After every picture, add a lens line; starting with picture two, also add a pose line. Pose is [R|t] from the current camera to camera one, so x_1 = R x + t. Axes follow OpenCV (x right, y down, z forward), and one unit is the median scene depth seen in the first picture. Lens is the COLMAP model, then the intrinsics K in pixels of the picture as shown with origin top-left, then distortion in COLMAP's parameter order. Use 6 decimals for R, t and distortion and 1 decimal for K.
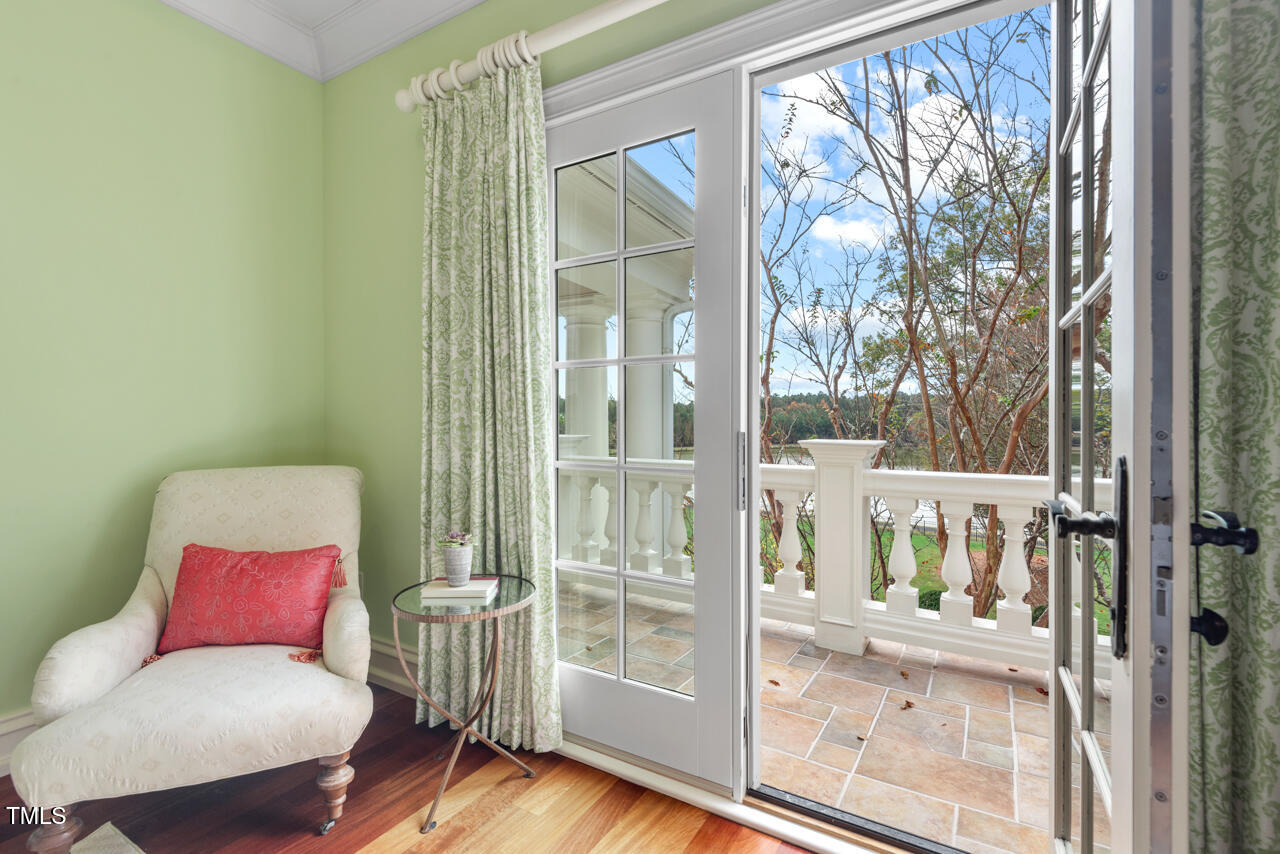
lens RADIAL K [[585.0, 0, 643.2], [0, 585.0, 423.9], [0, 0, 1]] dist [-0.002924, -0.000043]
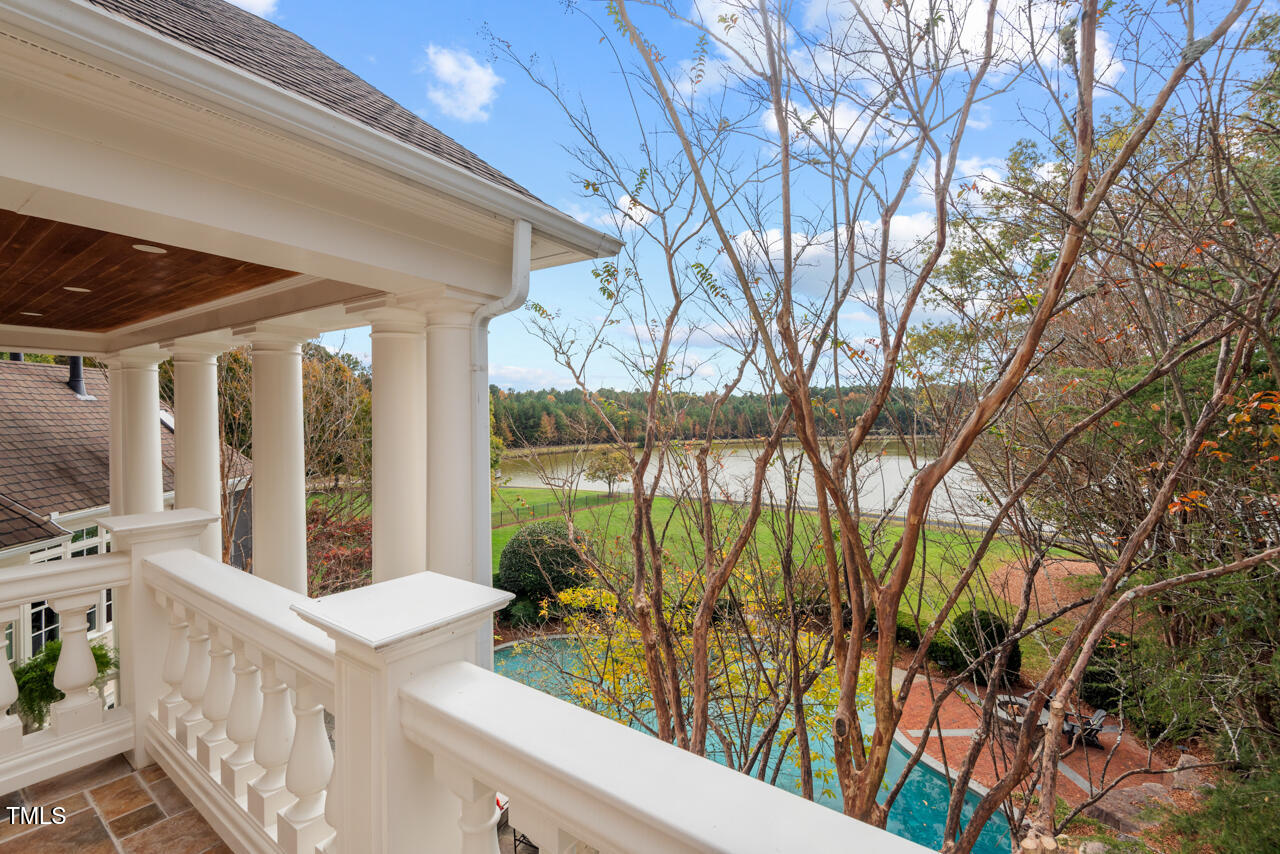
lens RADIAL K [[585.0, 0, 638.7], [0, 585.0, 422.1], [0, 0, 1]] dist [-0.002924, -0.000043]
pose [[0.995651, -0.001563, -0.093151, 0.303994], [0.002425, 0.999955, 0.009148, -0.062755], [0.093132, -0.009334, 0.995610, 0.285775]]
